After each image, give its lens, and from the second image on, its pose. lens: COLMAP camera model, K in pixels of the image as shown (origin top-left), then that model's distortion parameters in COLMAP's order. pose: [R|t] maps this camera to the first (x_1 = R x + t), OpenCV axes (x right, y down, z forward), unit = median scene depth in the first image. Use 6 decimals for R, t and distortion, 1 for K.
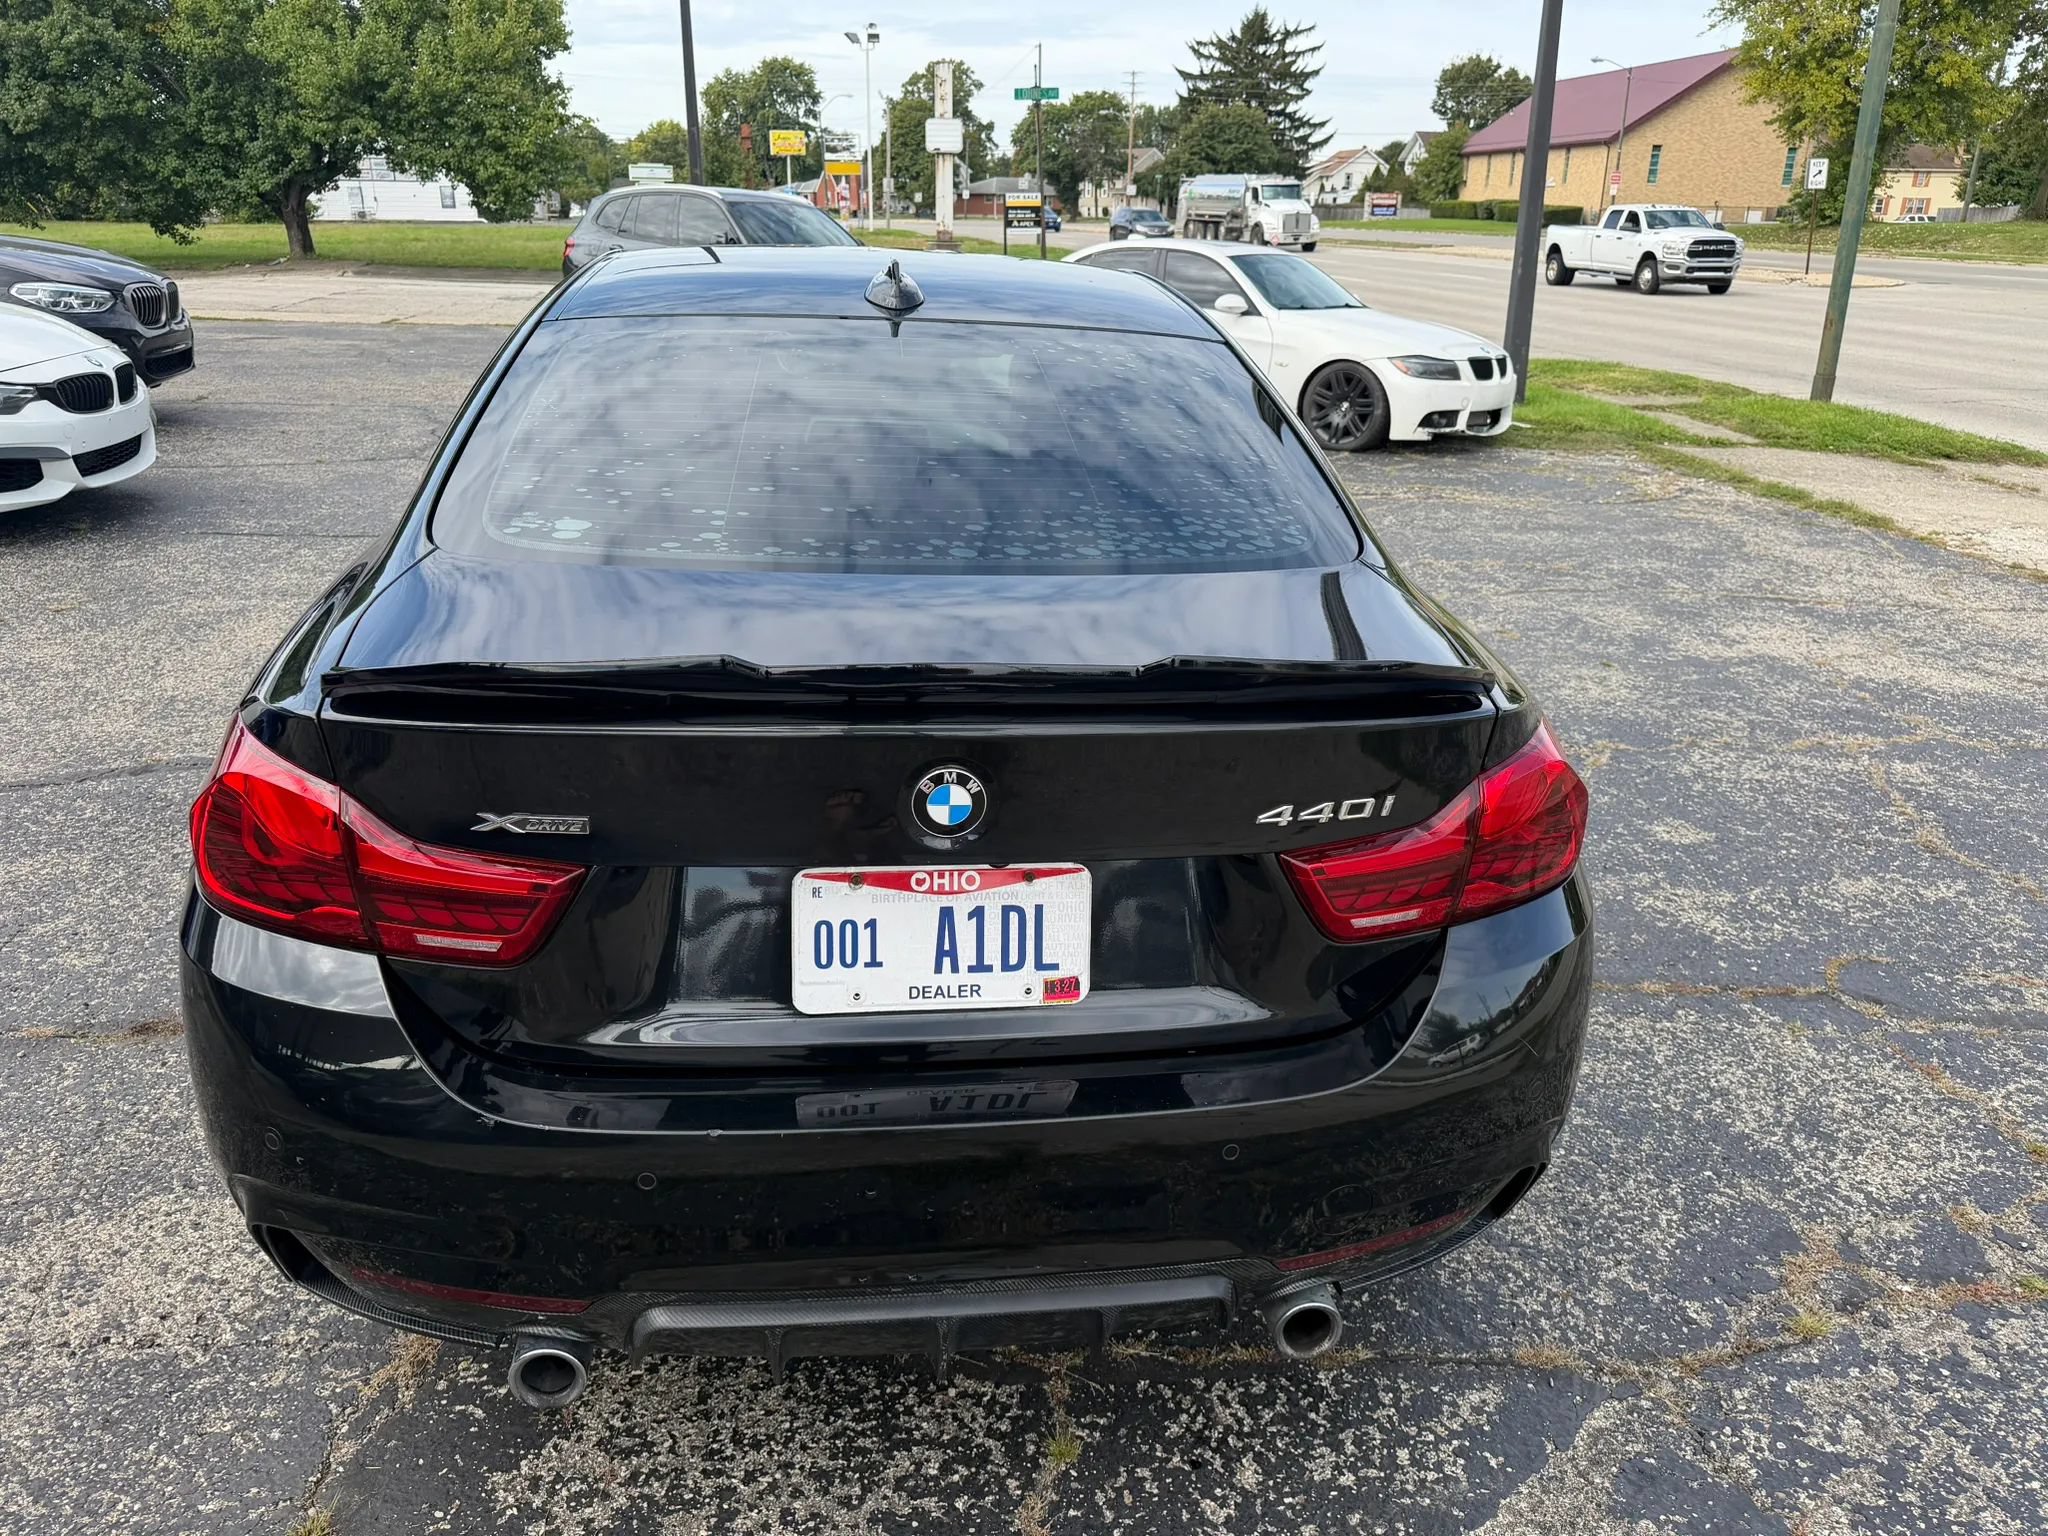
lens RADIAL K [[1492.7, 0, 1031.7], [0, 1492.7, 788.3], [0, 0, 1]] dist [0.000608, -0.006440]
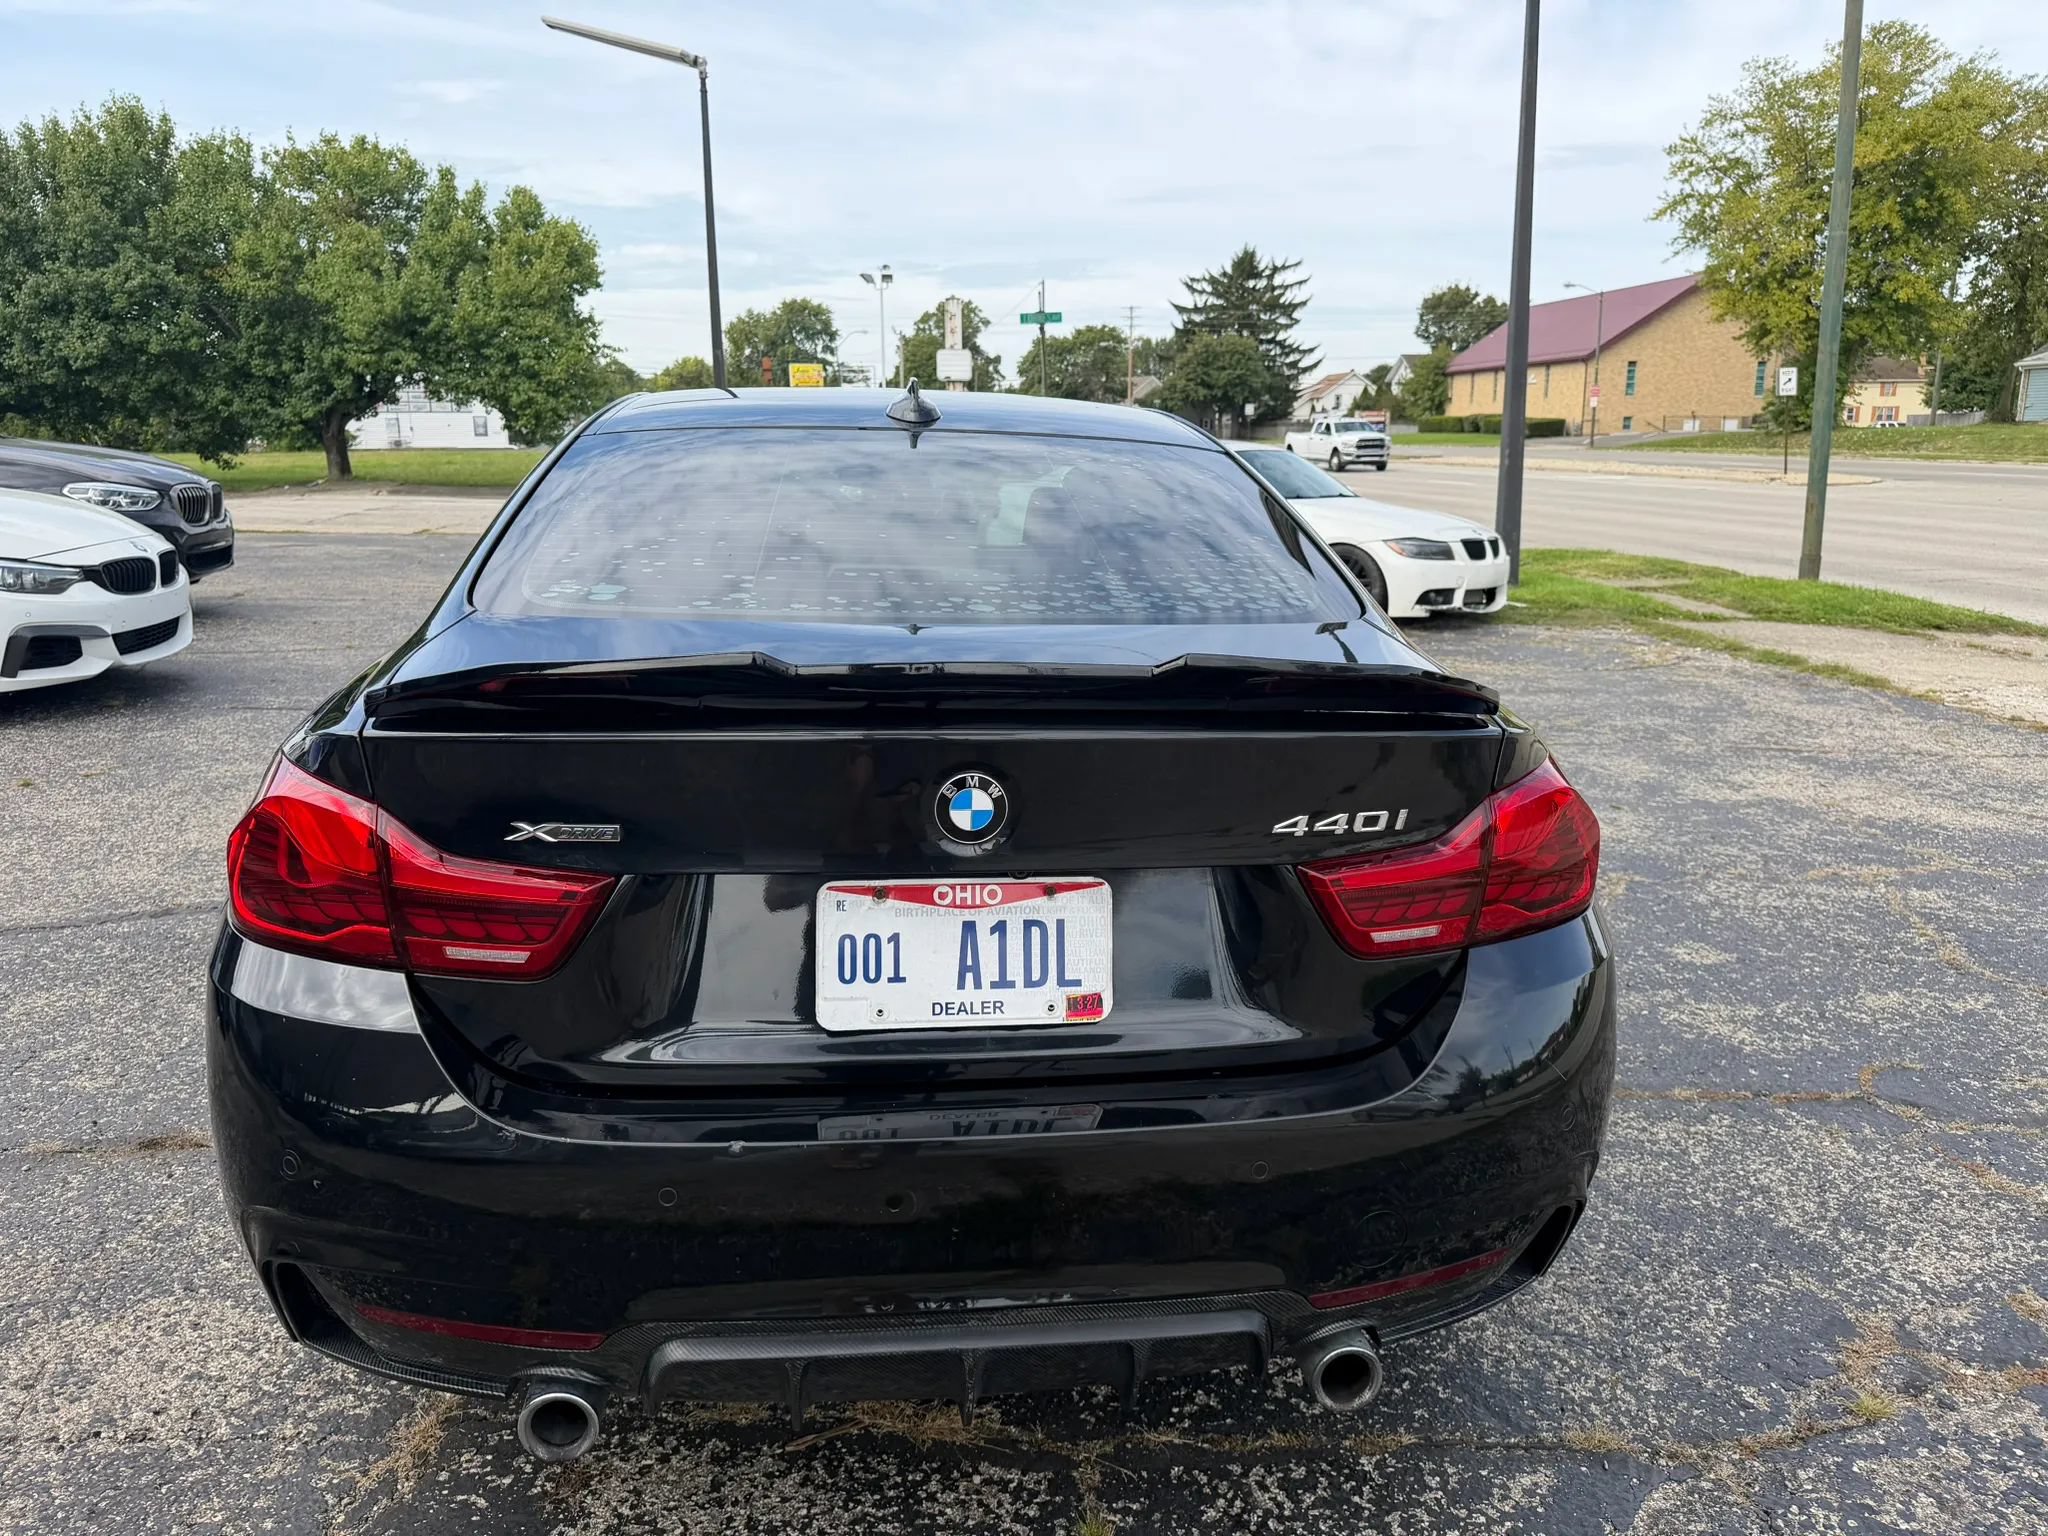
lens RADIAL K [[1494.0, 0, 1036.8], [0, 1494.0, 770.2], [0, 0, 1]] dist [0.007724, -0.015211]
pose [[0.999872, -0.015544, -0.003895, -0.002882], [0.014788, 0.988676, -0.149334, 0.066437], [0.006172, 0.149257, 0.988779, -0.008303]]
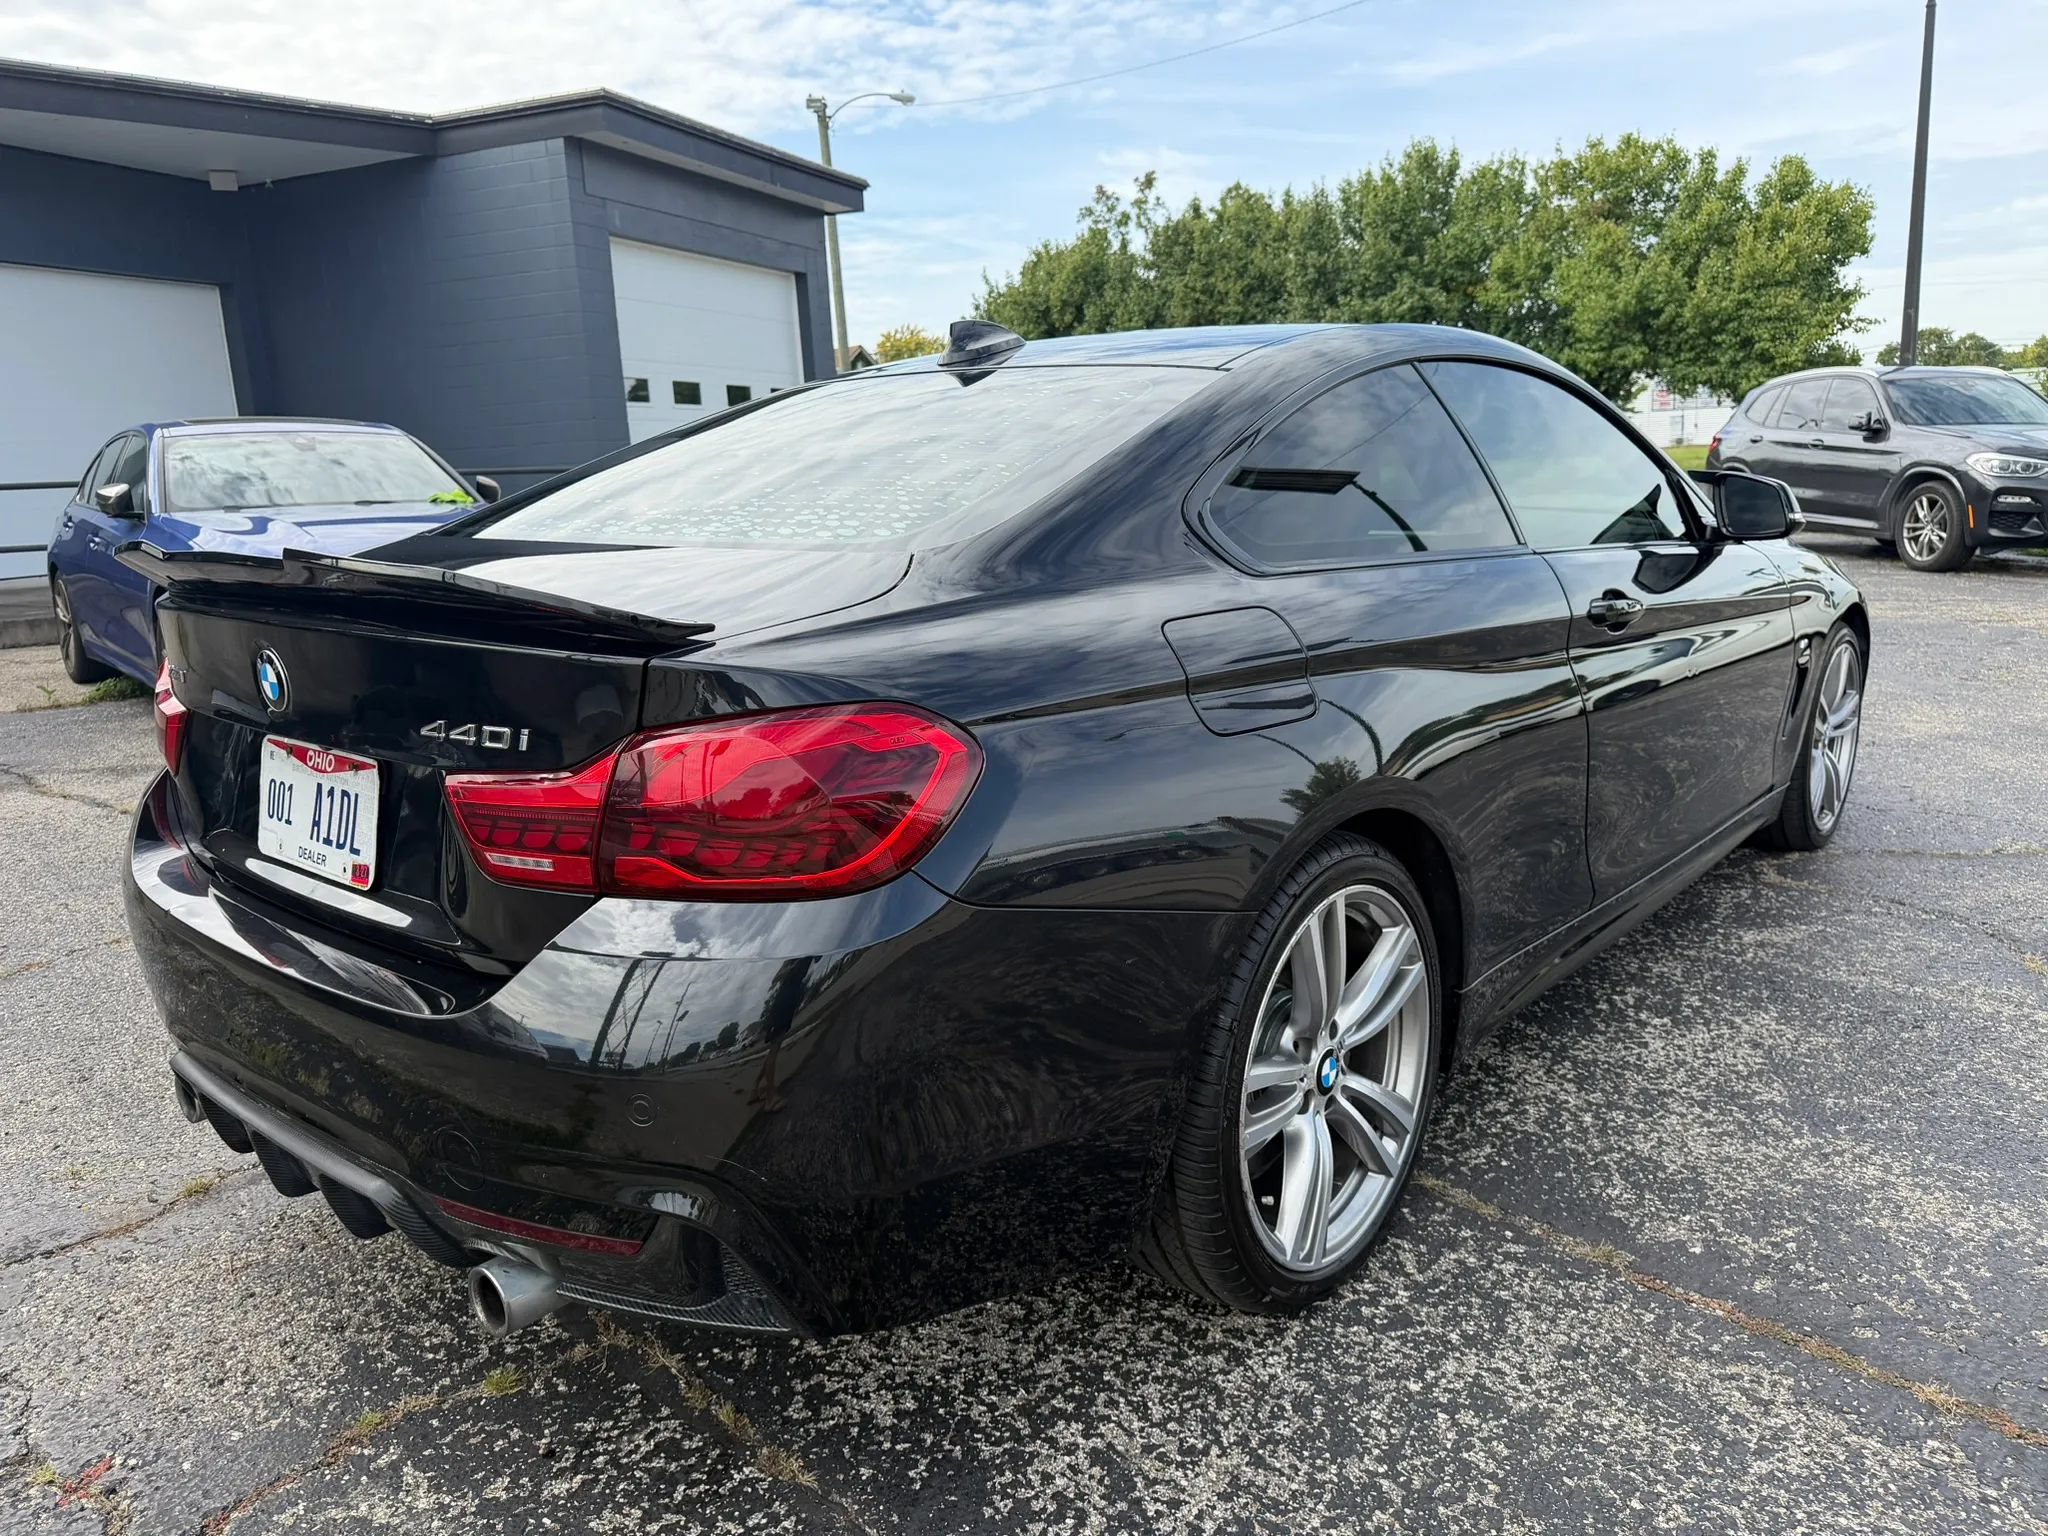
lens RADIAL K [[1470.9, 0, 1016.7], [0, 1470.9, 818.3], [0, 0, 1]] dist [0.005797, -0.020419]
pose [[0.652874, 0.127784, -0.746610, 0.596450], [-0.219676, 0.975248, -0.025180, 0.007672], [0.724912, 0.180452, 0.664785, 0.323470]]
